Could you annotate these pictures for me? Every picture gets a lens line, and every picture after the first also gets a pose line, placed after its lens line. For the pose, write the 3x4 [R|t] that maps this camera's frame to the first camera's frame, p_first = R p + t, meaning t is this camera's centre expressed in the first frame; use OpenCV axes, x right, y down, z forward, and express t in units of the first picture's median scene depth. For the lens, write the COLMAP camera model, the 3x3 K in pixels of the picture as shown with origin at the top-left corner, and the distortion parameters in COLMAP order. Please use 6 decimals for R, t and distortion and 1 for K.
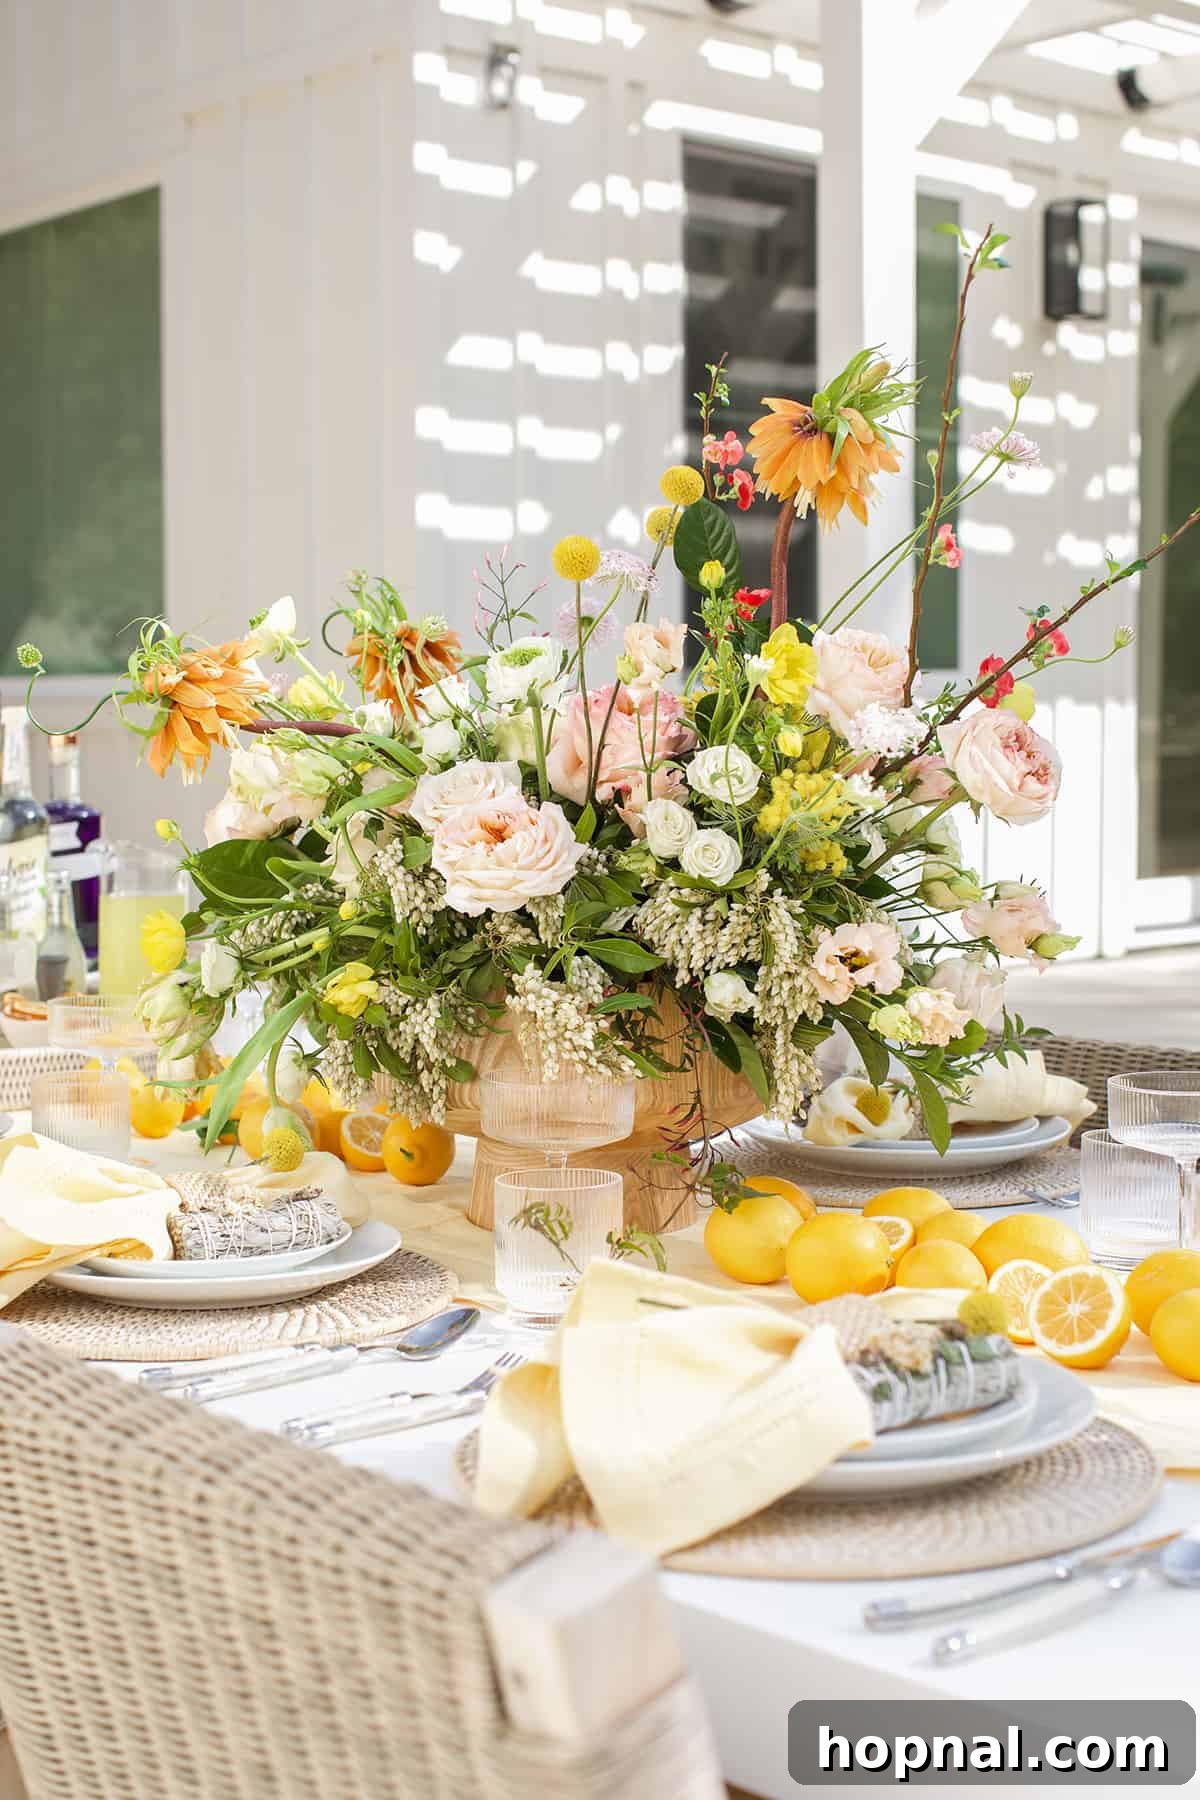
lens RADIAL K [[2580.5, 0, 600.0], [0, 2580.5, 900.0], [0, 0, 1]] dist [-0.006954, 0.054511]
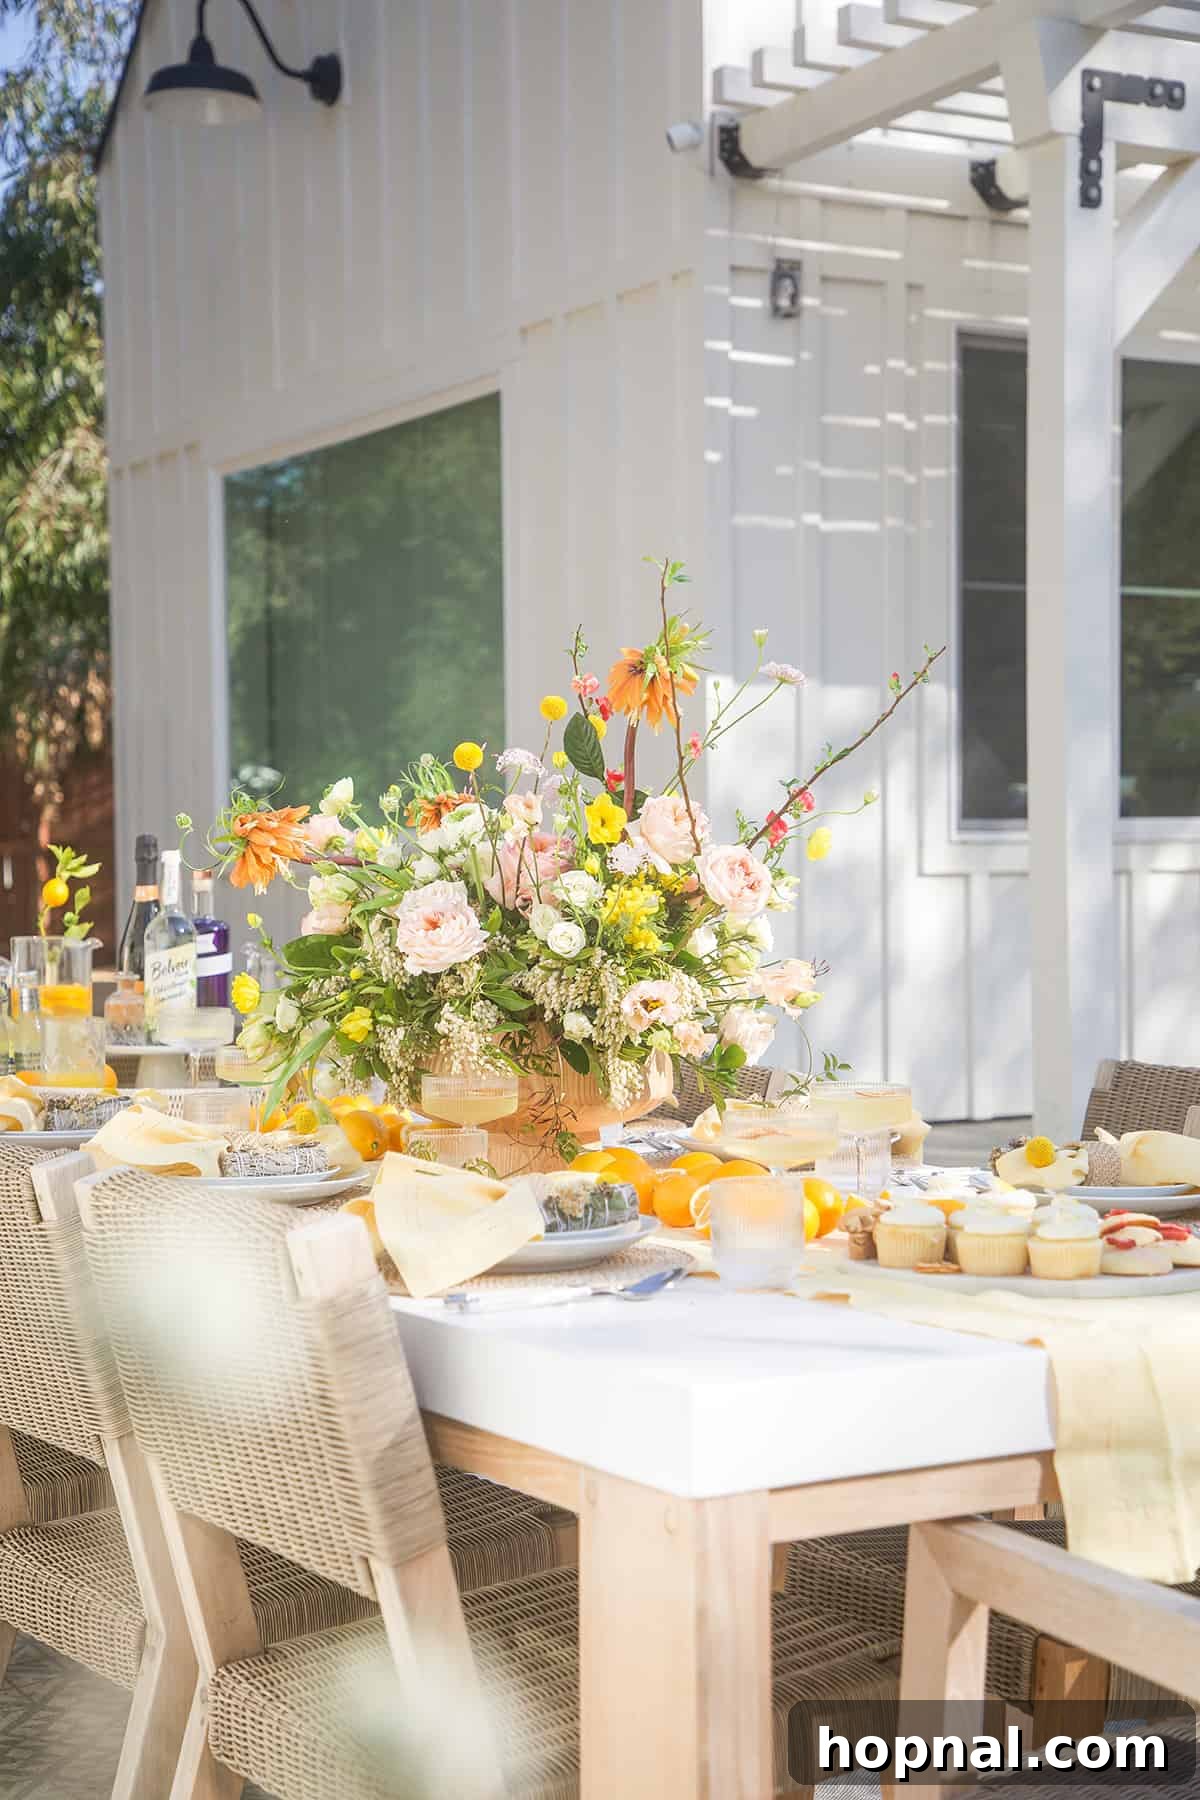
lens RADIAL K [[2580.5, 0, 600.0], [0, 2580.5, 900.0], [0, 0, 1]] dist [-0.006954, 0.054511]
pose [[0.988276, -0.000751, -0.152679, 0.305813], [-0.008173, 0.998294, -0.057812, 0.050816], [0.152462, 0.058382, 0.986584, -0.570844]]
